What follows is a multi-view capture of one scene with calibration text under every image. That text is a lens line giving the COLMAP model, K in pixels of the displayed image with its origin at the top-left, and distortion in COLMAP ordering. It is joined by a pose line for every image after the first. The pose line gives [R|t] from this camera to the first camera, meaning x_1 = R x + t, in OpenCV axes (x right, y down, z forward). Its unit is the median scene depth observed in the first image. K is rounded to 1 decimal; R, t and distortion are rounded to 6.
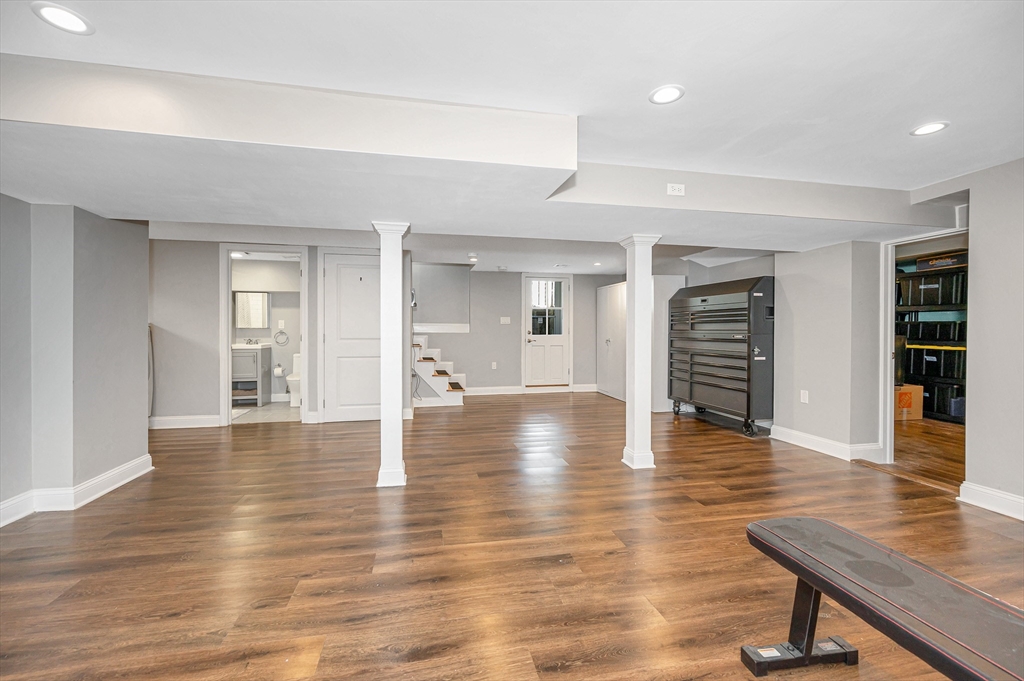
lens RADIAL K [[419.0, 0, 513.1], [0, 419.0, 335.6], [0, 0, 1]] dist [-0.002927, 0.002376]
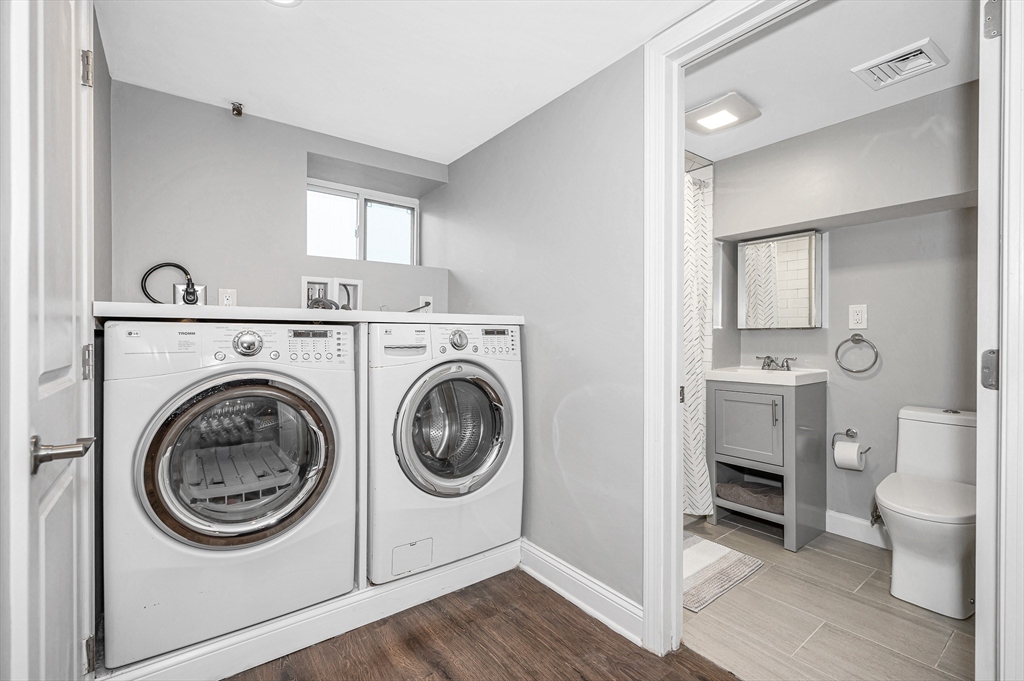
lens RADIAL K [[457.0, 0, 510.0], [0, 457.0, 338.7], [0, 0, 1]] dist [-0.000603, 0.000115]
pose [[0.424822, 0.003053, -0.905272, -0.354212], [-0.009965, 0.999949, -0.001304, -0.005625], [0.905222, 0.009575, 0.424831, 0.615171]]
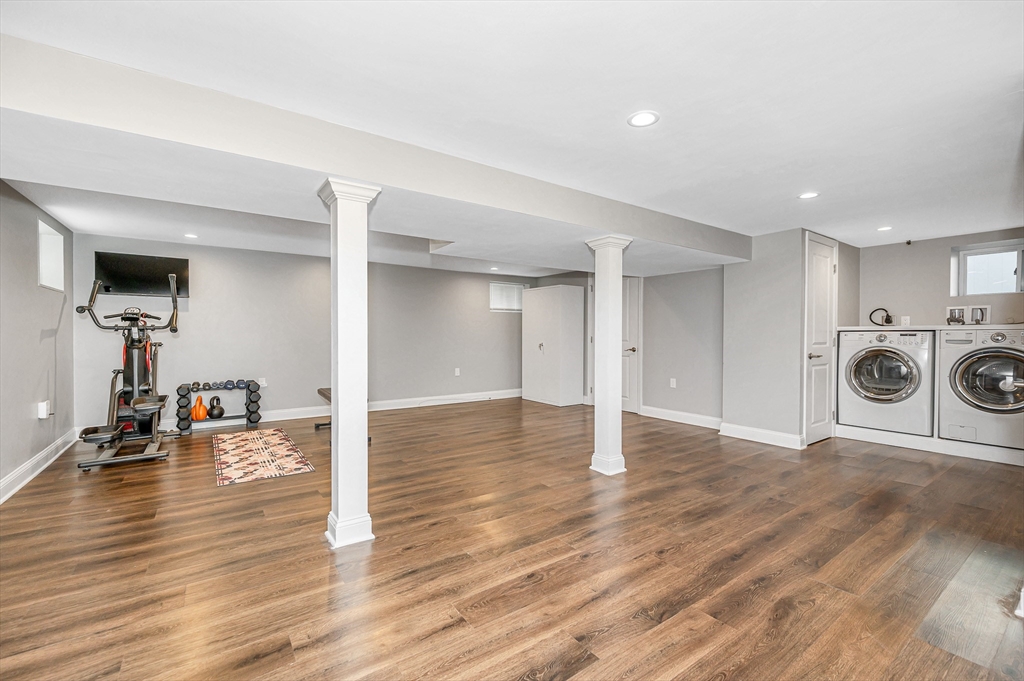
lens RADIAL K [[419.0, 0, 511.9], [0, 419.0, 341.1], [0, 0, 1]] dist [-0.002927, 0.002376]
pose [[-0.918074, 0.000747, -0.396409, 0.185470], [-0.009074, 0.999697, 0.022901, -0.007365], [0.396306, 0.024621, -0.917788, 0.973448]]
